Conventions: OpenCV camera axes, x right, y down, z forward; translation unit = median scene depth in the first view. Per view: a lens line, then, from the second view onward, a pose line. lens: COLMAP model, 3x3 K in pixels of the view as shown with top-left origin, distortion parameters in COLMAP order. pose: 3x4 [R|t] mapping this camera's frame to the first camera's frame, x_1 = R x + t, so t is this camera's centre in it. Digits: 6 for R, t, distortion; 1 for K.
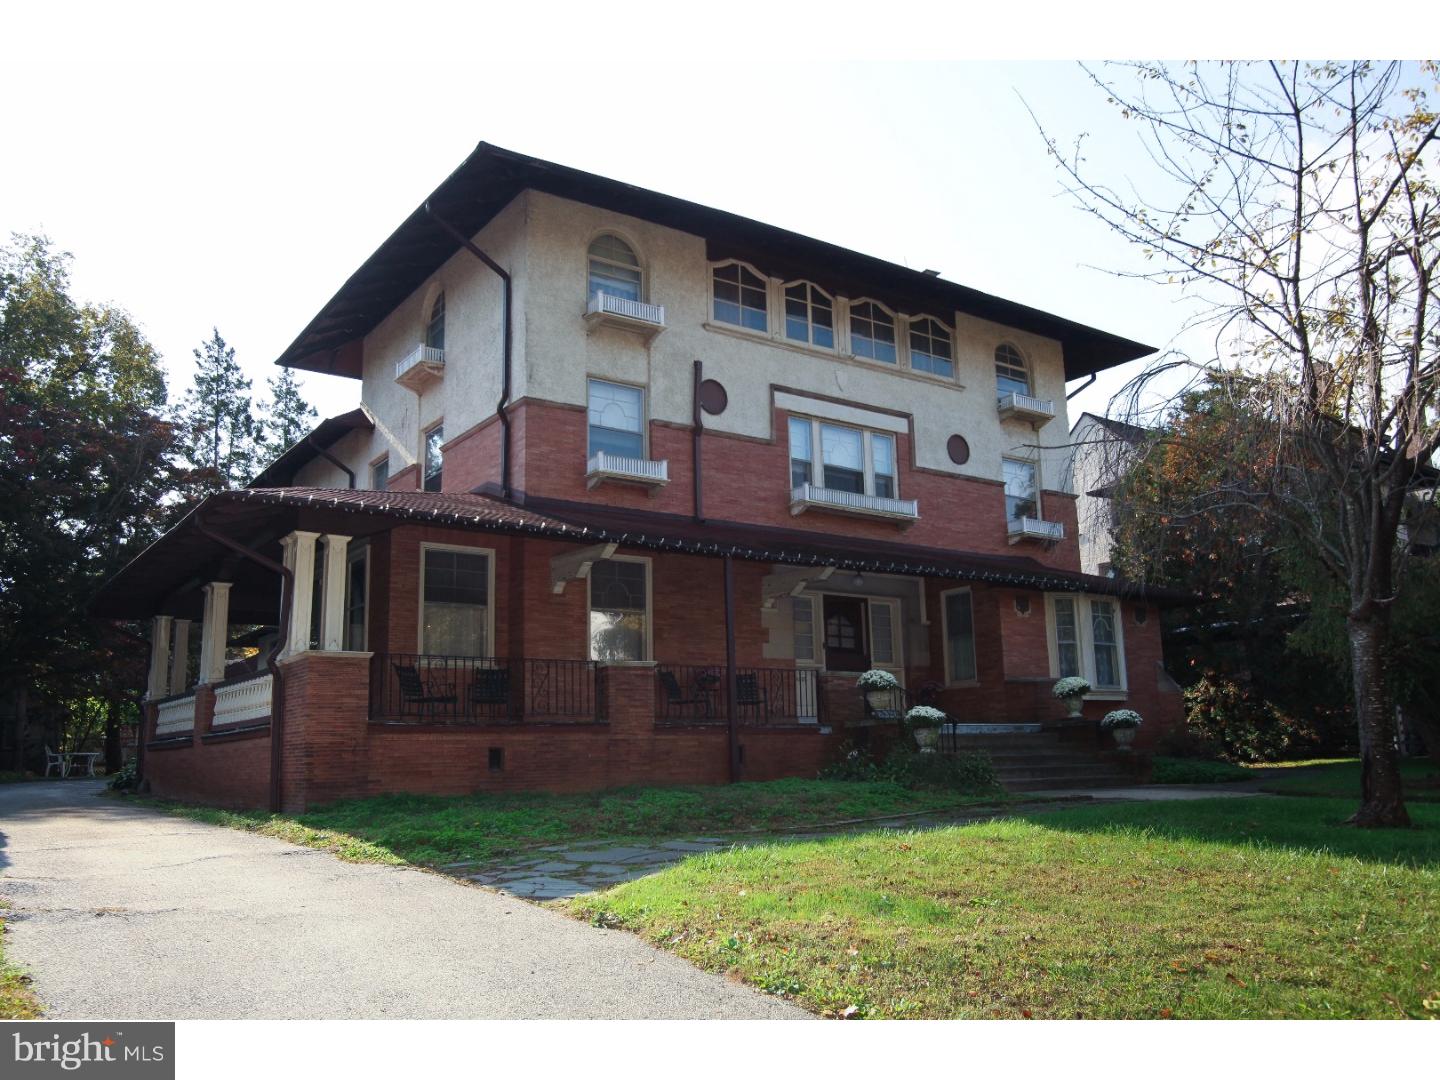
lens RADIAL K [[1148.7, 0, 720.0], [0, 1148.7, 540.0], [0, 0, 1]] dist [-0.000593, 0.000118]
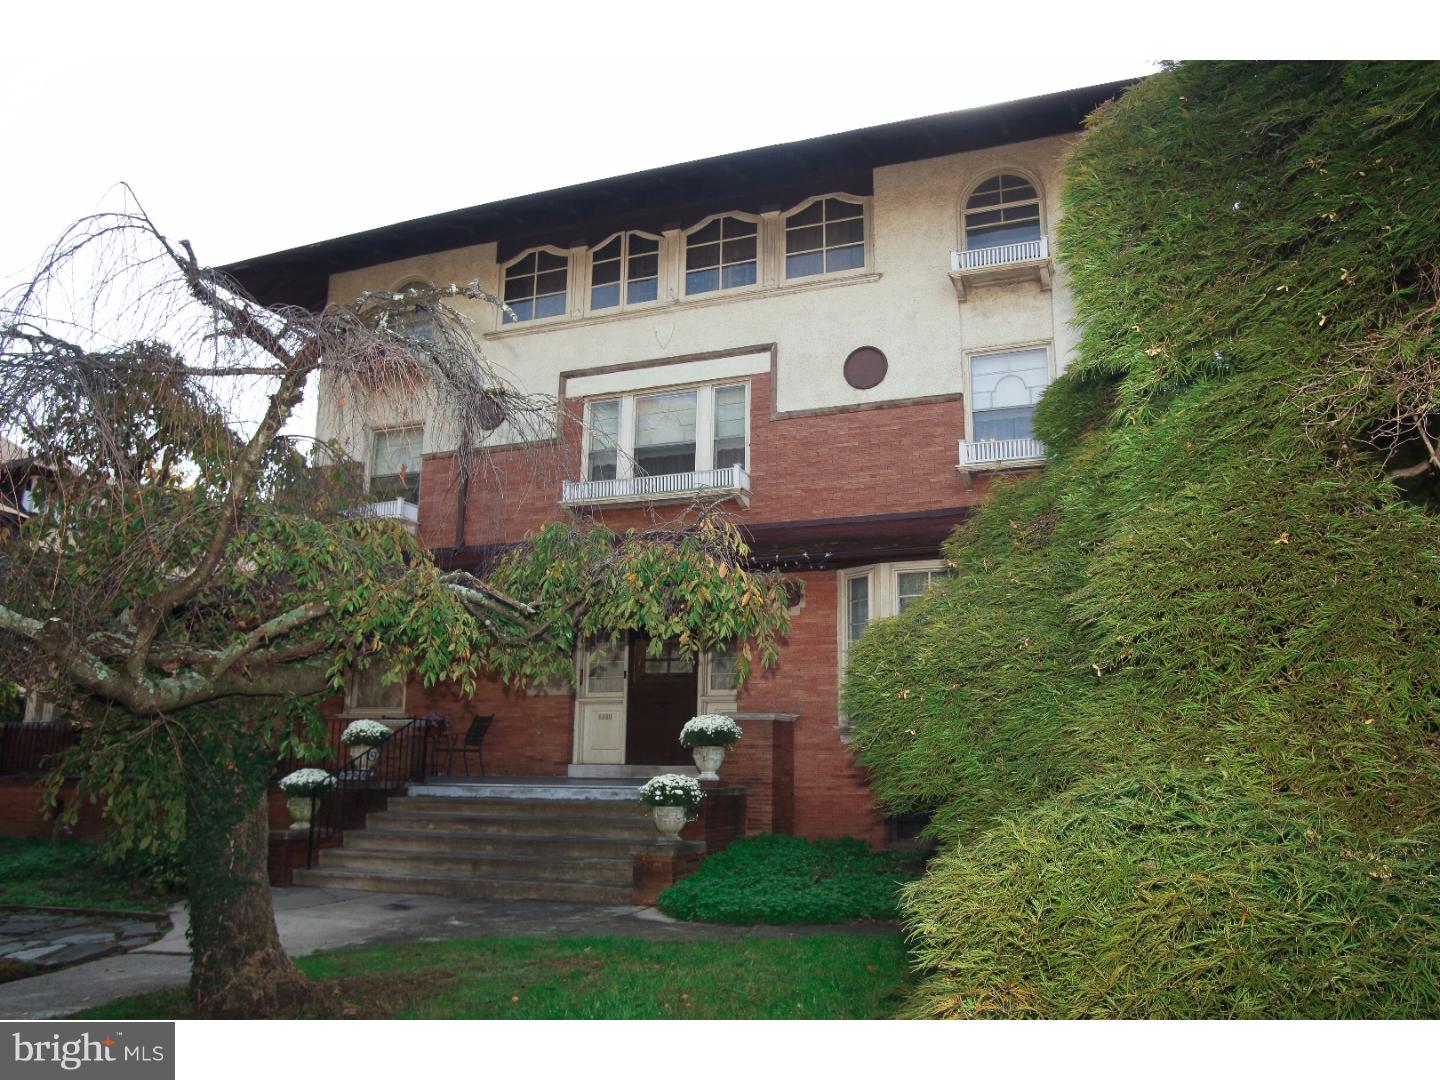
lens RADIAL K [[1248.8, 0, 720.0], [0, 1248.8, 540.0], [0, 0, 1]] dist [-0.083795, -0.001060]
pose [[0.529009, -0.159211, -0.833547, 0.815613], [0.131710, 0.985744, -0.104691, 0.094115], [0.838333, -0.054404, 0.542438, 0.560157]]
